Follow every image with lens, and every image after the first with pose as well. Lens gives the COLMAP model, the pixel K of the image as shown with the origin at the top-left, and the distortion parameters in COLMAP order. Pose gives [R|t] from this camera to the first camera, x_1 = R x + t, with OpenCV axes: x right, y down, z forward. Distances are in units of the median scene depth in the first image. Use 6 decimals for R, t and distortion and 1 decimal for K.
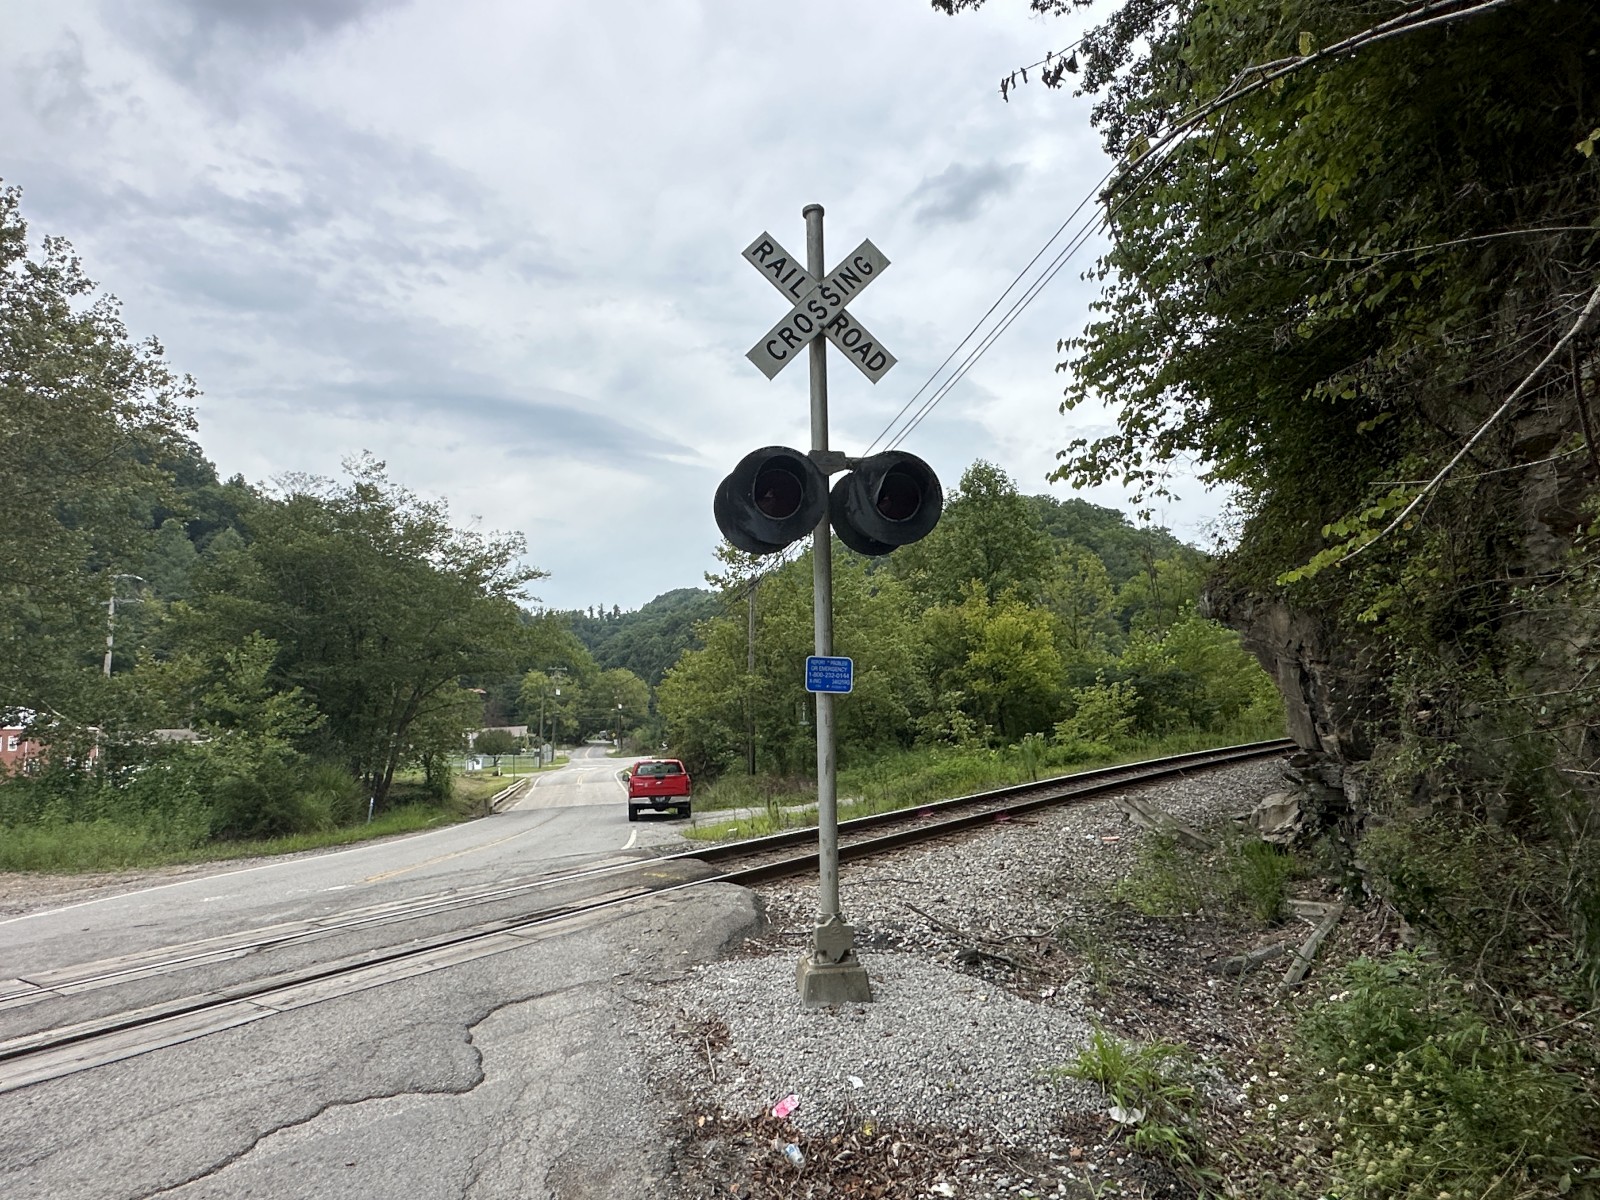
lens RADIAL K [[942.5, 0, 794.9], [0, 942.5, 602.9], [0, 0, 1]] dist [-0.017509, 0.005396]
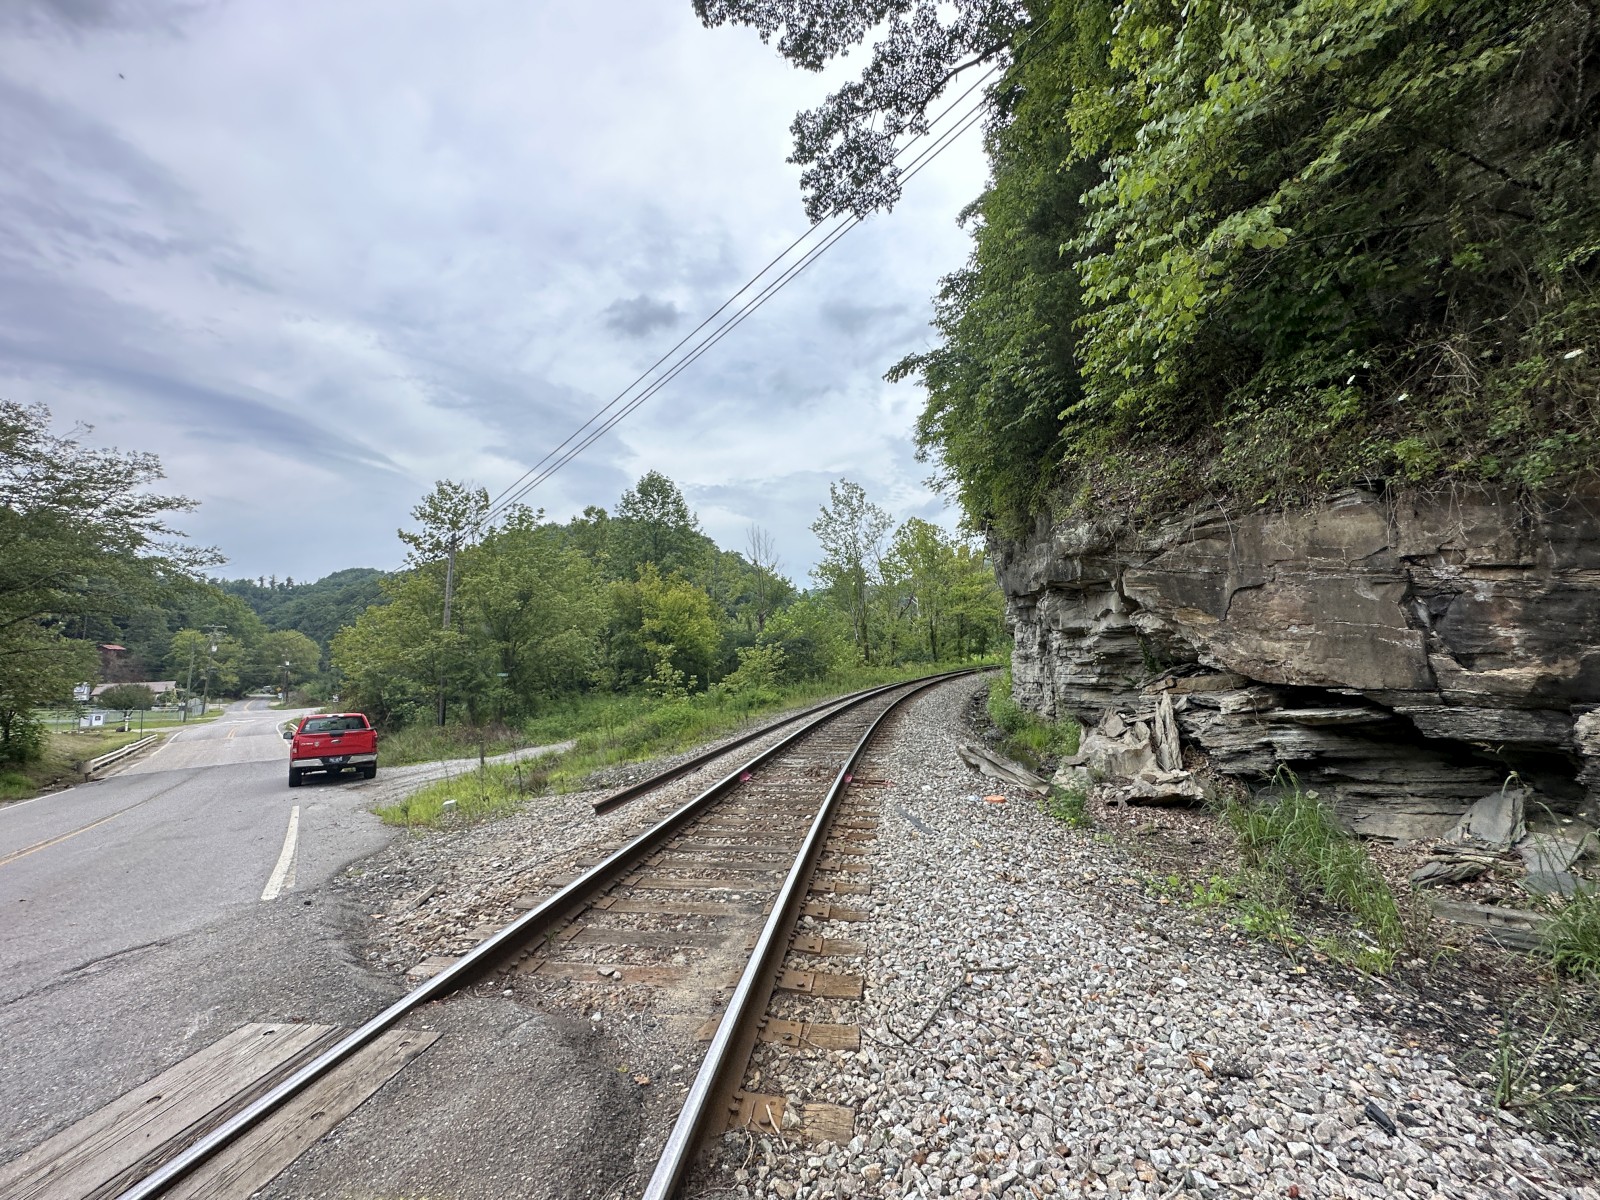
lens RADIAL K [[646.9, 0, 808.6], [0, 646.9, 600.7], [0, 0, 1]] dist [-0.007277, 0.000770]
pose [[0.880006, 0.056166, 0.471630, -0.047678], [-0.059066, 0.998216, -0.008666, 0.041501], [-0.471276, -0.020232, 0.881754, 0.272274]]
